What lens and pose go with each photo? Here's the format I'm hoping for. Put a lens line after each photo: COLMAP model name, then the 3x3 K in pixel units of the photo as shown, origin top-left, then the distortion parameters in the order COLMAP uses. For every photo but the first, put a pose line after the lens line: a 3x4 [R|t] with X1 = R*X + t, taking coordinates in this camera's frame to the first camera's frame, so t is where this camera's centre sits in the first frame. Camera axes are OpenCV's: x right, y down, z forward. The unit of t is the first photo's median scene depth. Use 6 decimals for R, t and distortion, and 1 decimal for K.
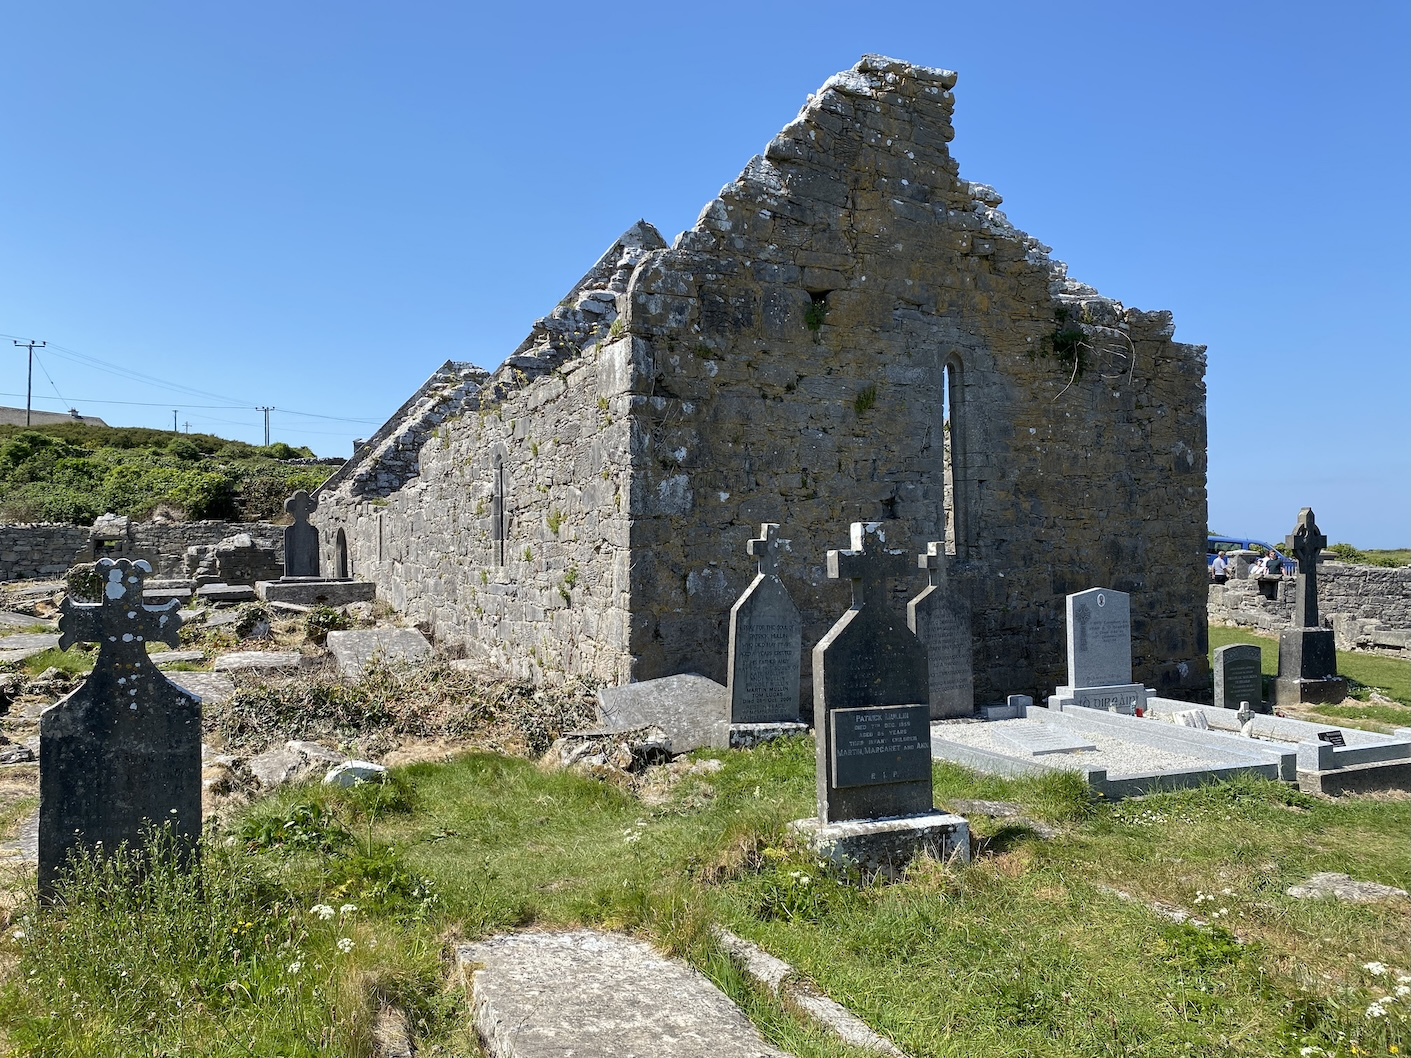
lens RADIAL K [[1033.9, 0, 685.9], [0, 1033.9, 543.6], [0, 0, 1]] dist [0.074803, -0.158896]
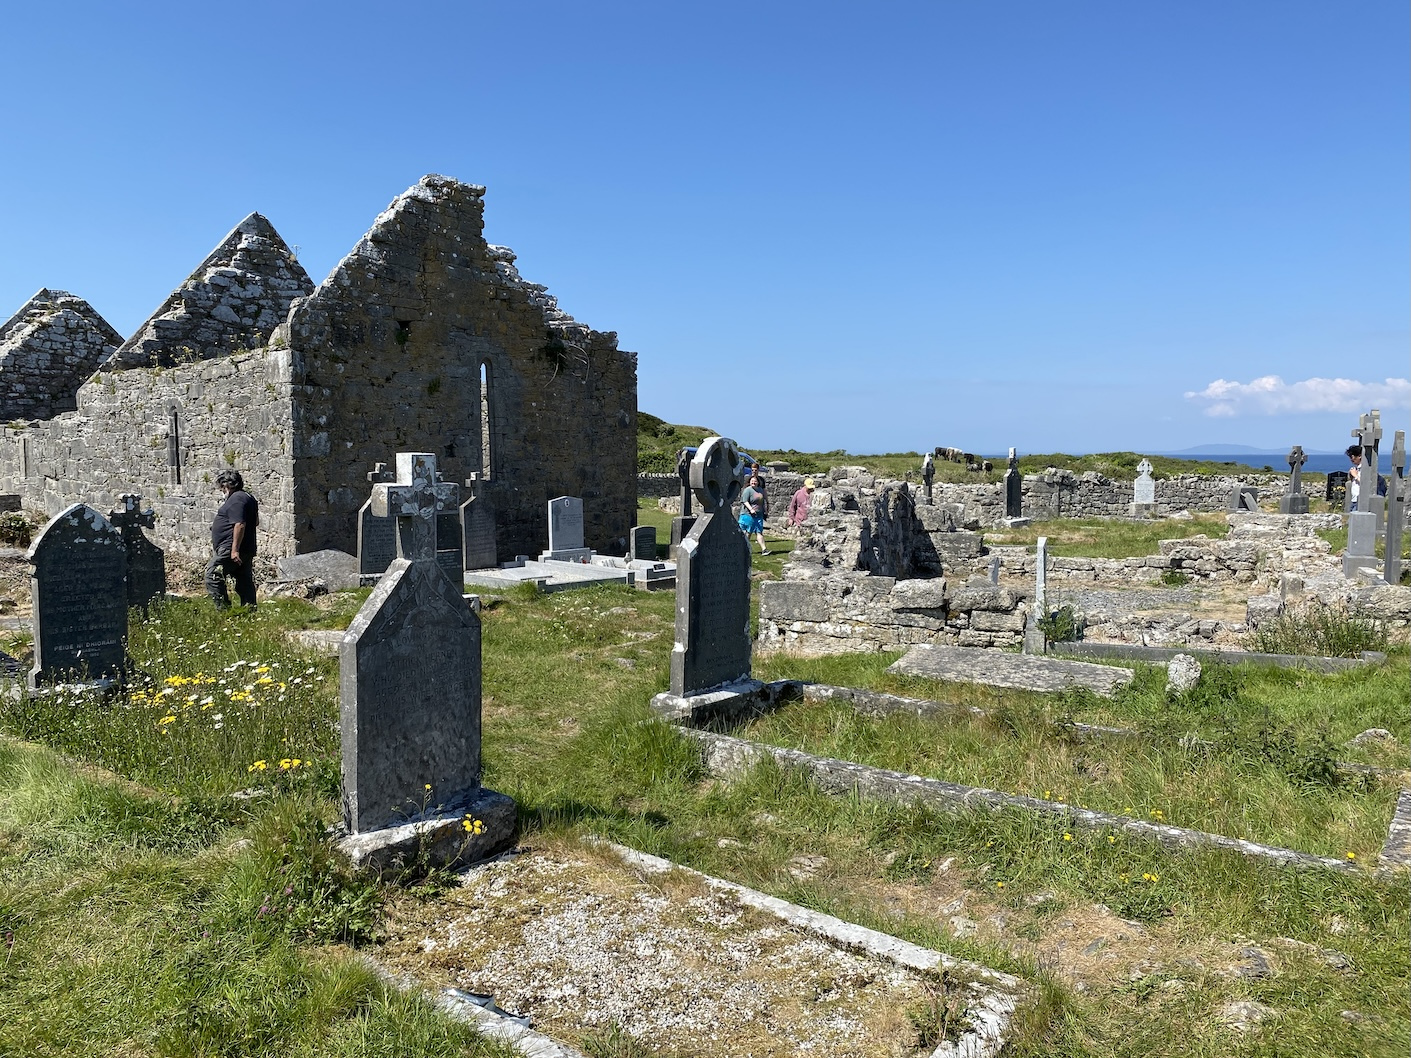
lens RADIAL K [[1033.9, 0, 685.9], [0, 1033.9, 543.6], [0, 0, 1]] dist [0.074803, -0.158896]
pose [[0.919678, -0.028802, 0.391615, -0.118374], [-0.007689, 0.995794, 0.091295, -0.040793], [-0.392597, -0.086973, 0.915589, -0.725276]]
